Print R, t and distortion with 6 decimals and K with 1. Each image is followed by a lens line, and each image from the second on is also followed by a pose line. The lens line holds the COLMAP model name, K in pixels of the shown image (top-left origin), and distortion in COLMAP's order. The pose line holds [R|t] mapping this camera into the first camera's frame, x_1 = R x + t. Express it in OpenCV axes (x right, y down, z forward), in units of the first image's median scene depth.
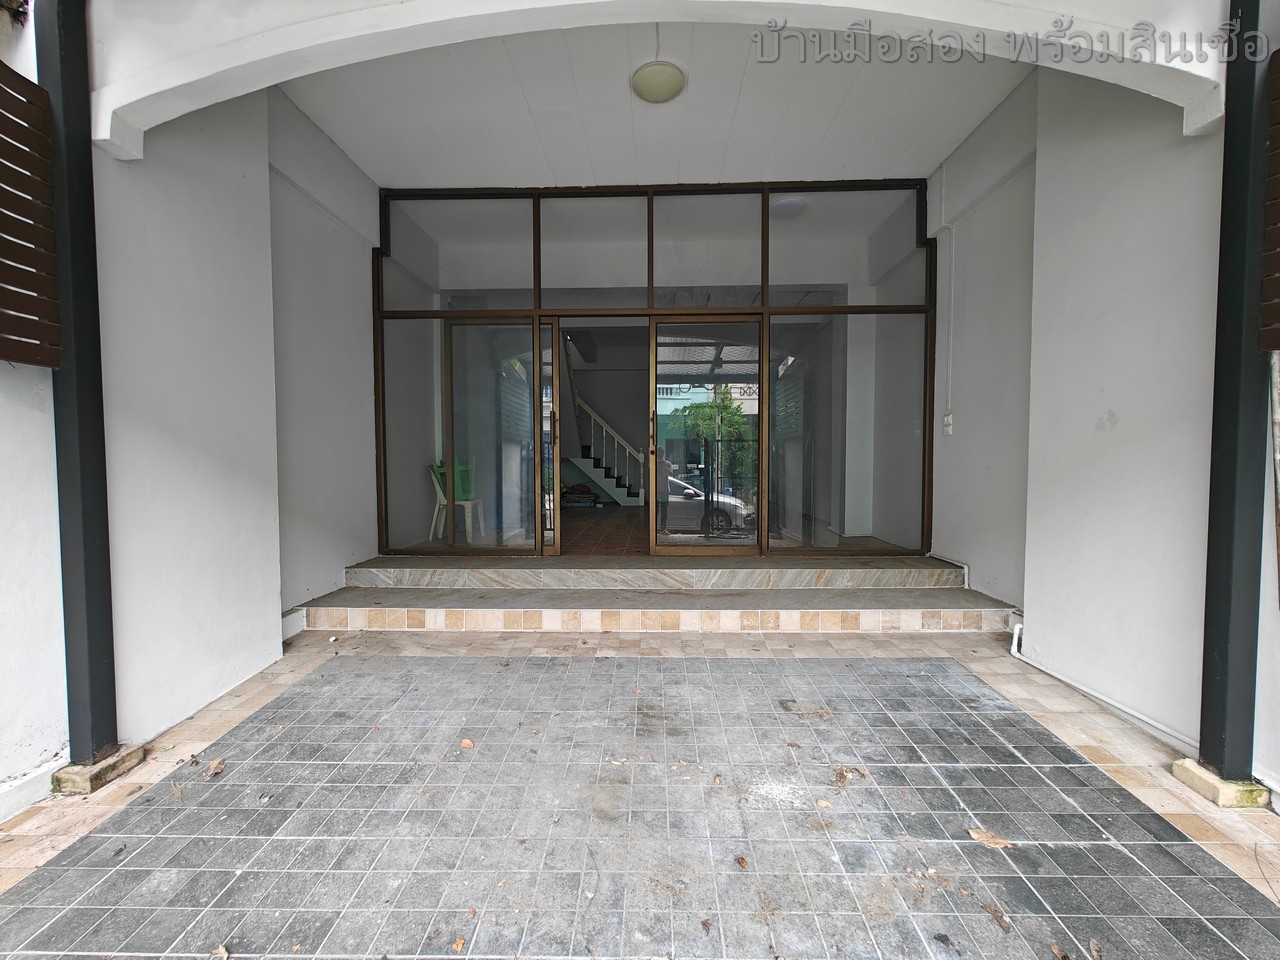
lens RADIAL K [[531.1, 0, 636.8], [0, 531.1, 480.2], [0, 0, 1]] dist [-0.002835, 0.001375]
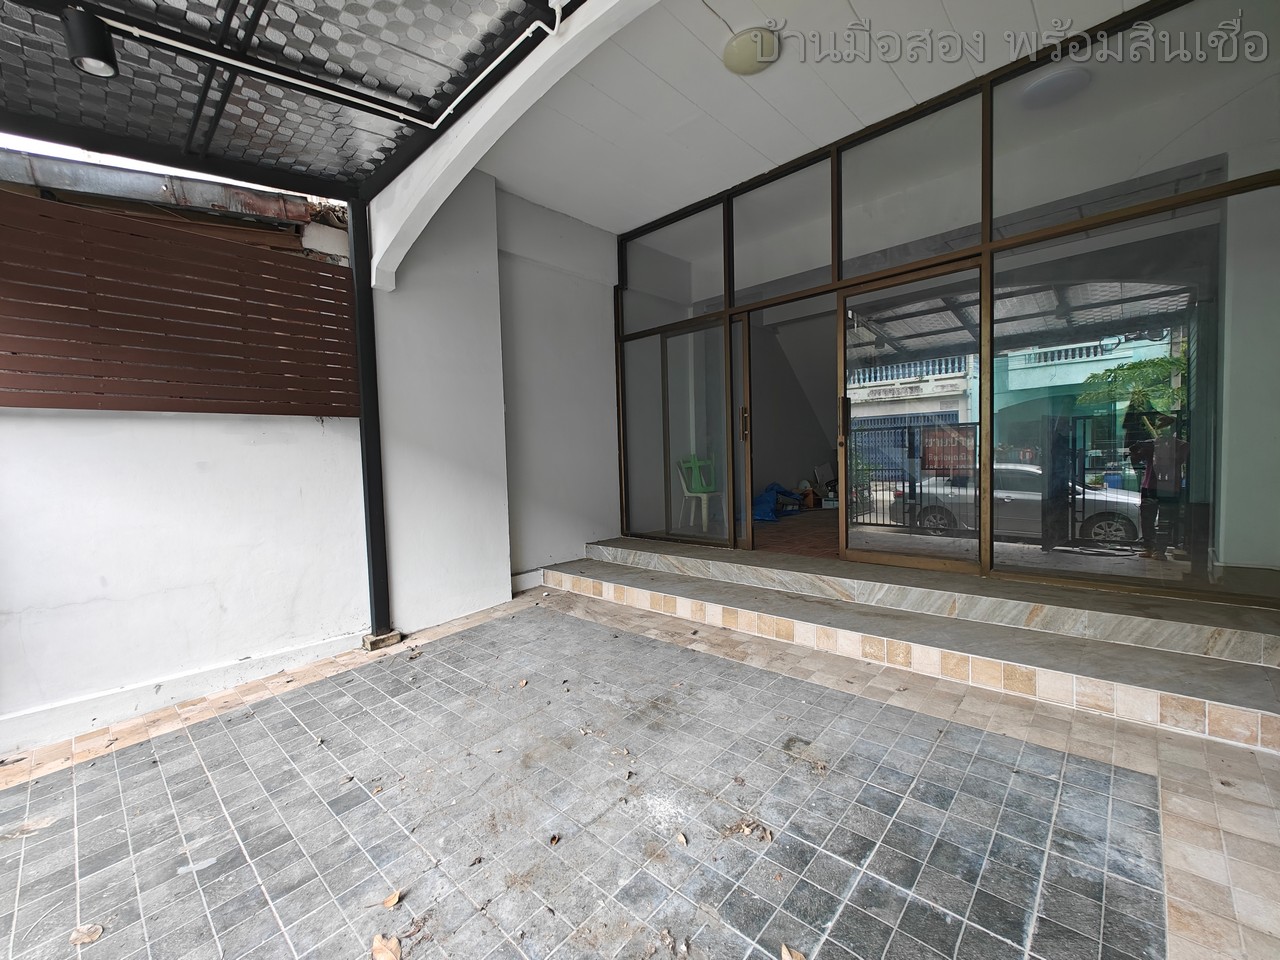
lens RADIAL K [[531.1, 0, 645.0], [0, 531.1, 479.7], [0, 0, 1]] dist [-0.002835, 0.001375]
pose [[0.749210, 0.007562, -0.662289, 0.526880], [0.004656, 0.999850, 0.016683, -0.012785], [0.662316, -0.015583, 0.749062, 0.165769]]
